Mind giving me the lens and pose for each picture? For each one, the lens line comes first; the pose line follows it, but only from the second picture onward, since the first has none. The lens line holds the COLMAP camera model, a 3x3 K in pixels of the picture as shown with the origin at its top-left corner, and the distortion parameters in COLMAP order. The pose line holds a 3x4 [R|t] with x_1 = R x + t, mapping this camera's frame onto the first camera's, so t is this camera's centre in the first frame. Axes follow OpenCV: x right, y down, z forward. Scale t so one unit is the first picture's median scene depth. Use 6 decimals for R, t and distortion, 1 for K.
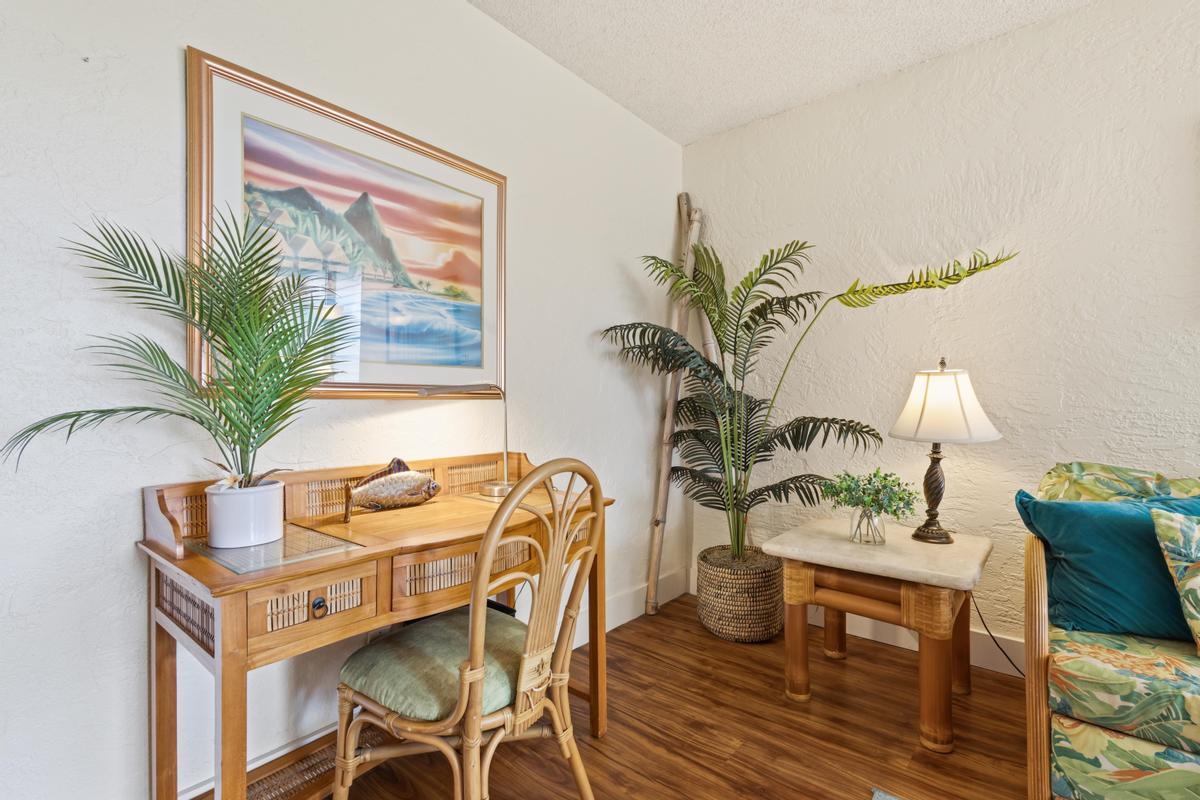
lens RADIAL K [[549.3, 0, 604.8], [0, 549.3, 394.9], [0, 0, 1]] dist [-0.001471, -0.000184]
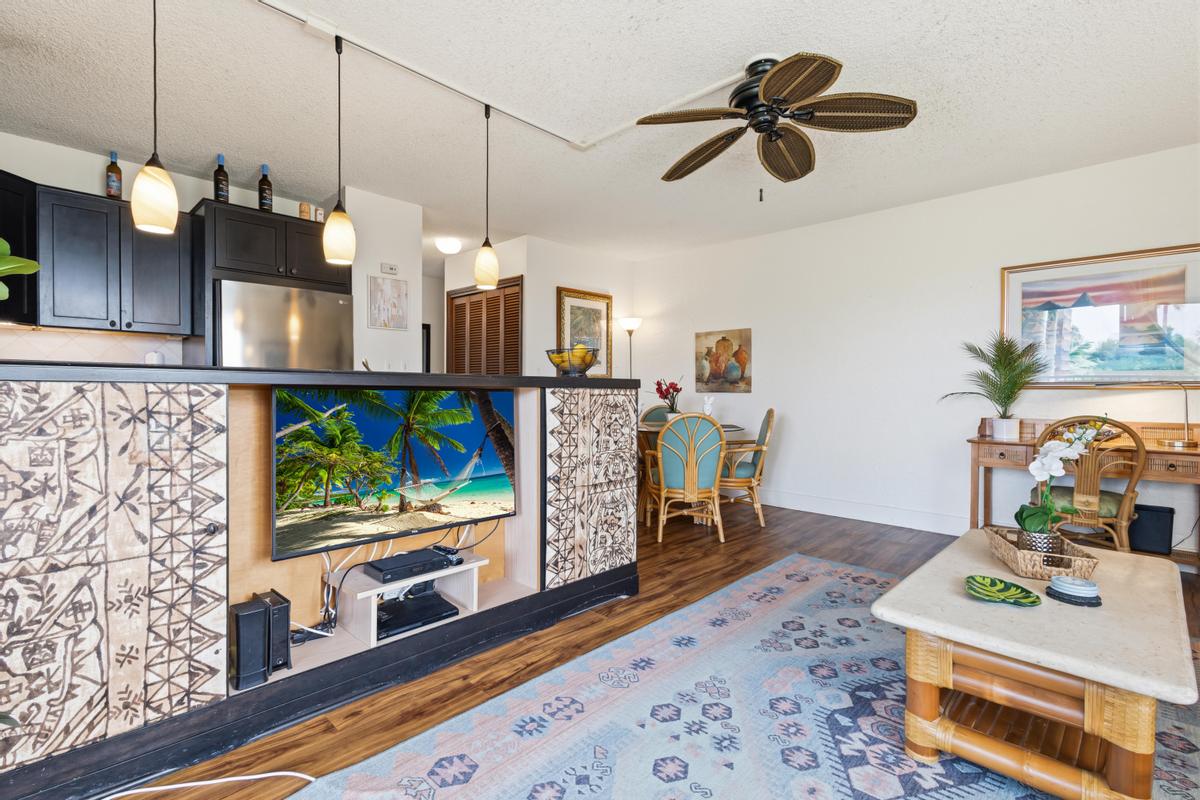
lens RADIAL K [[549.3, 0, 604.8], [0, 549.3, 394.9], [0, 0, 1]] dist [-0.001471, -0.000184]
pose [[-0.090177, 0.009536, -0.995880, 2.135369], [0.000131, 0.999954, 0.009563, 0.007451], [0.995926, 0.000731, -0.090174, -0.757234]]
